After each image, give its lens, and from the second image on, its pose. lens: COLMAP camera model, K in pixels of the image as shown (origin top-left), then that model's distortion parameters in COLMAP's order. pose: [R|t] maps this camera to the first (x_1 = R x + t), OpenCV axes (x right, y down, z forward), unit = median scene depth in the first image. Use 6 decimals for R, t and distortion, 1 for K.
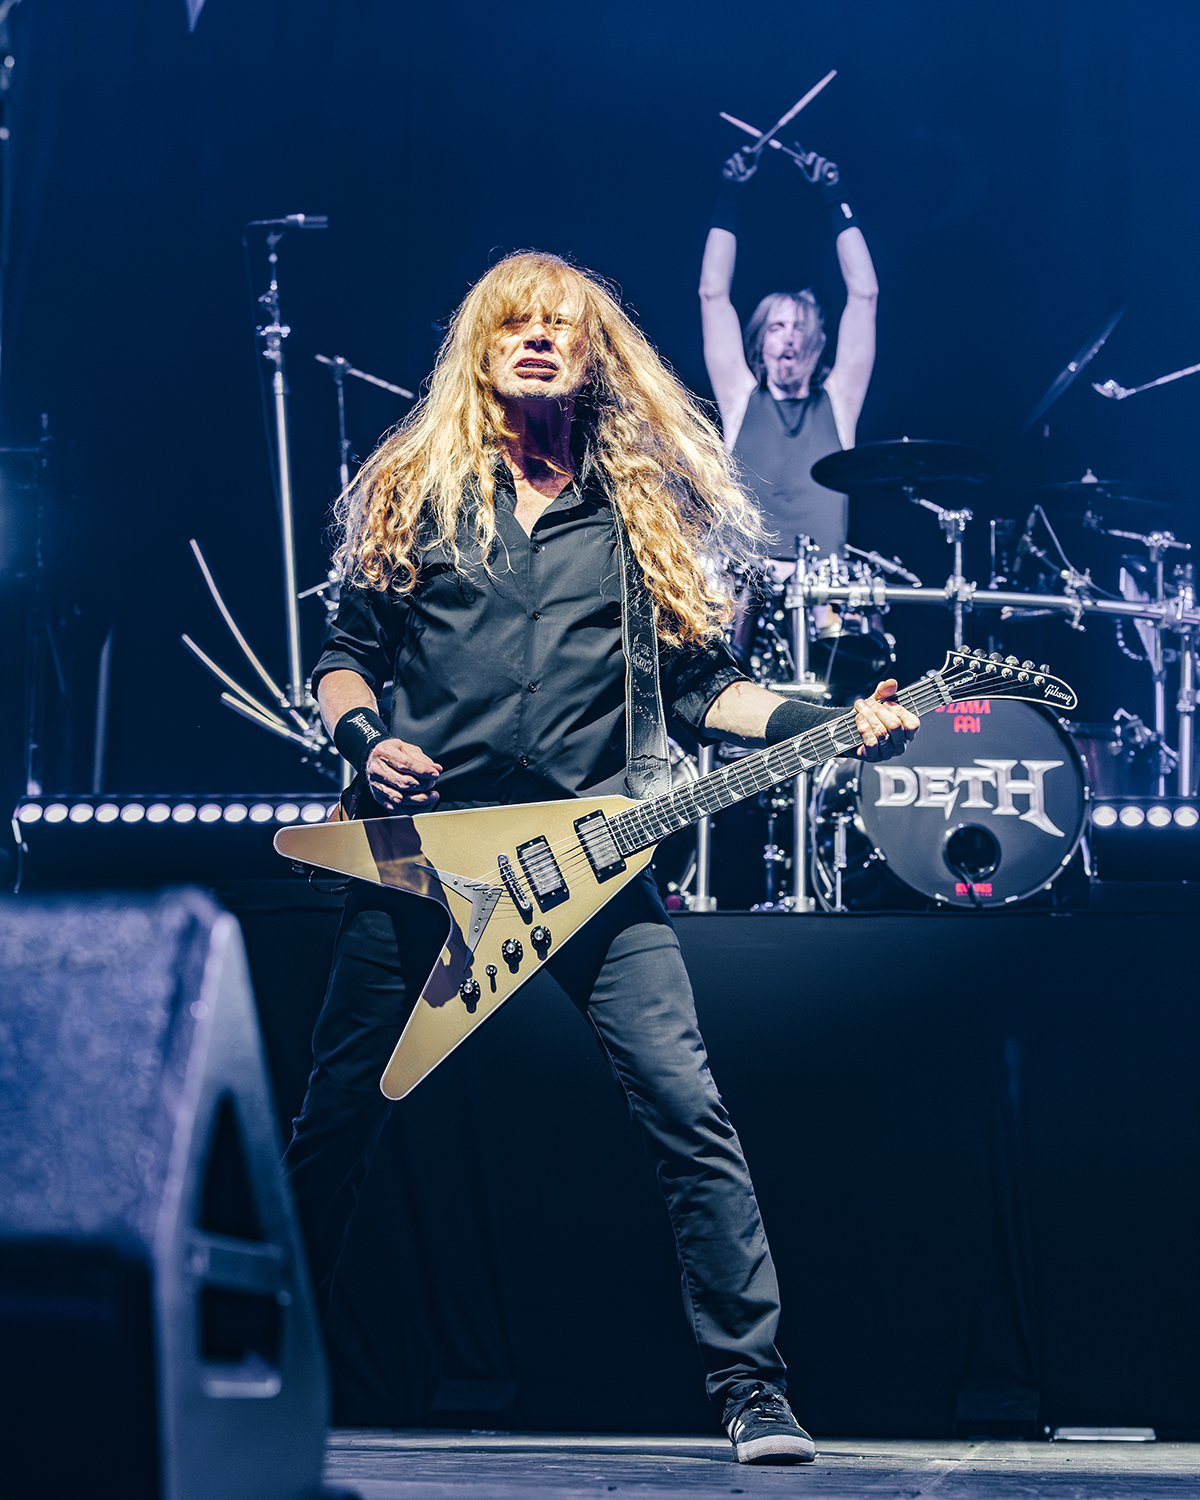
lens RADIAL K [[4180.4, 0, 600.0], [0, 4180.4, 750.0], [0, 0, 1]] dist [-0.112581, 0.474439]
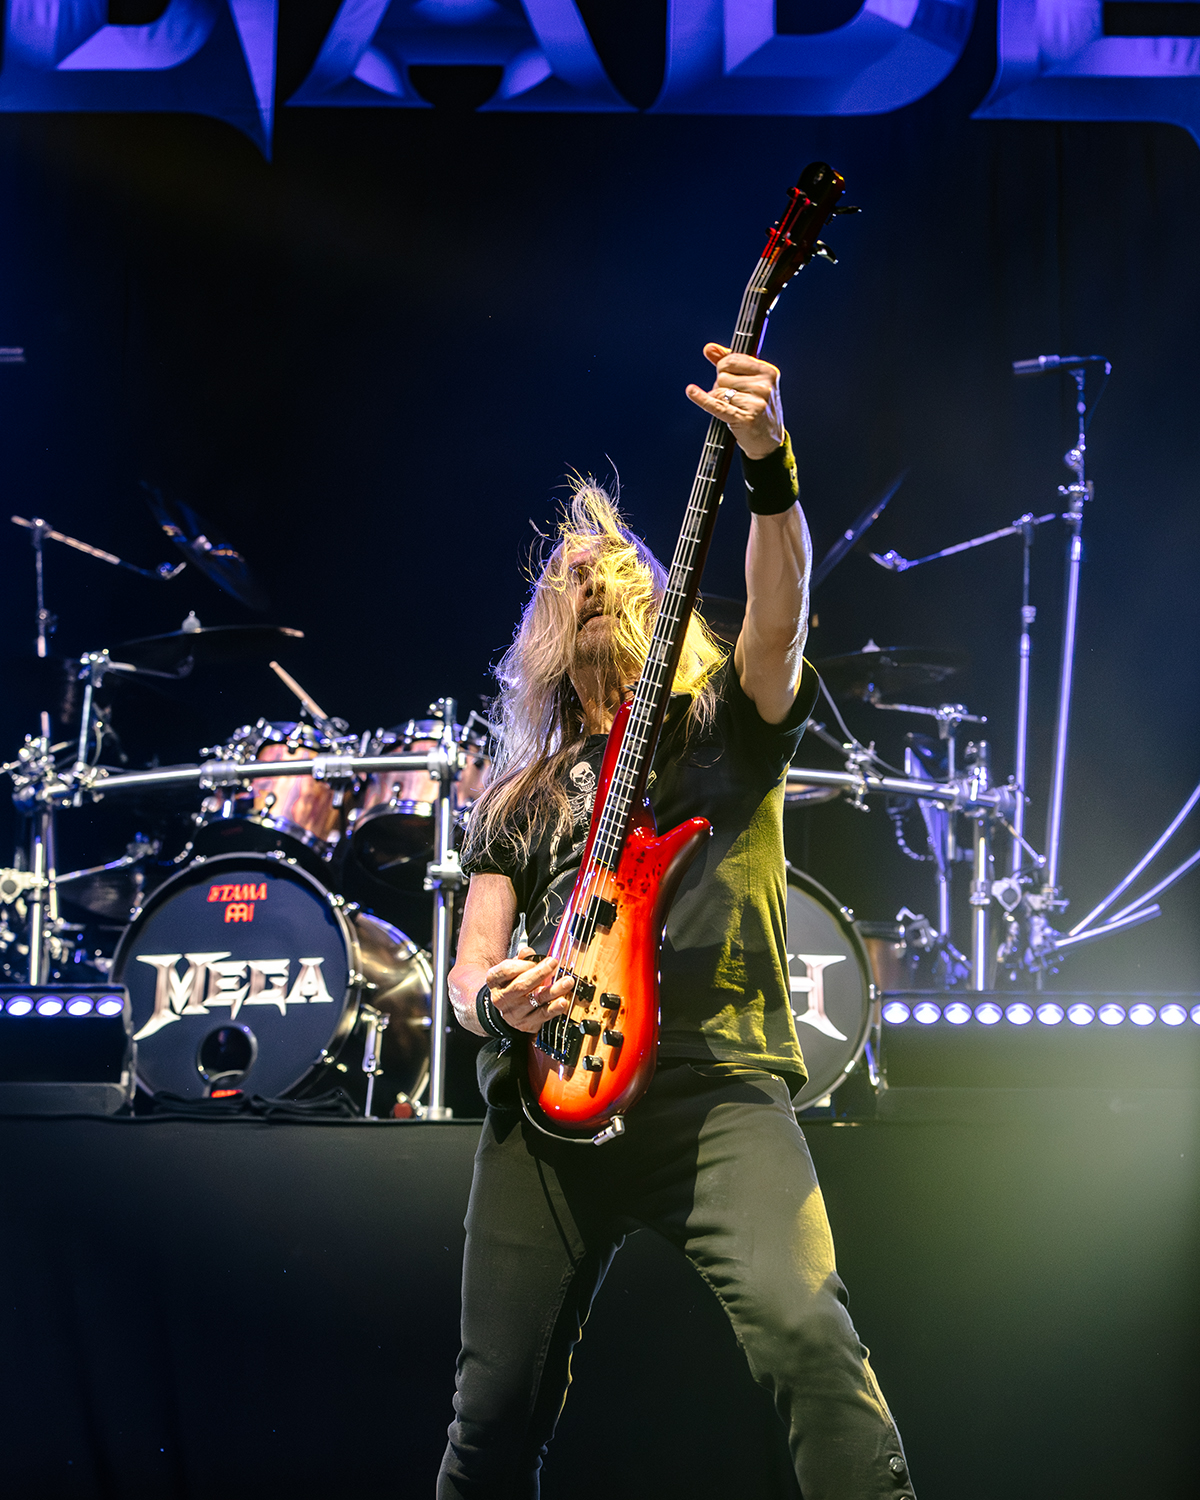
lens RADIAL K [[4058.3, 0, 645.6], [0, 4058.3, 752.5], [0, 0, 1]] dist [-0.077237, -0.300411]
pose [[0.997121, 0.010097, 0.075155, 0.003457], [-0.004430, 0.997159, -0.075192, 0.023791], [-0.075700, 0.074643, 0.994333, 0.139494]]
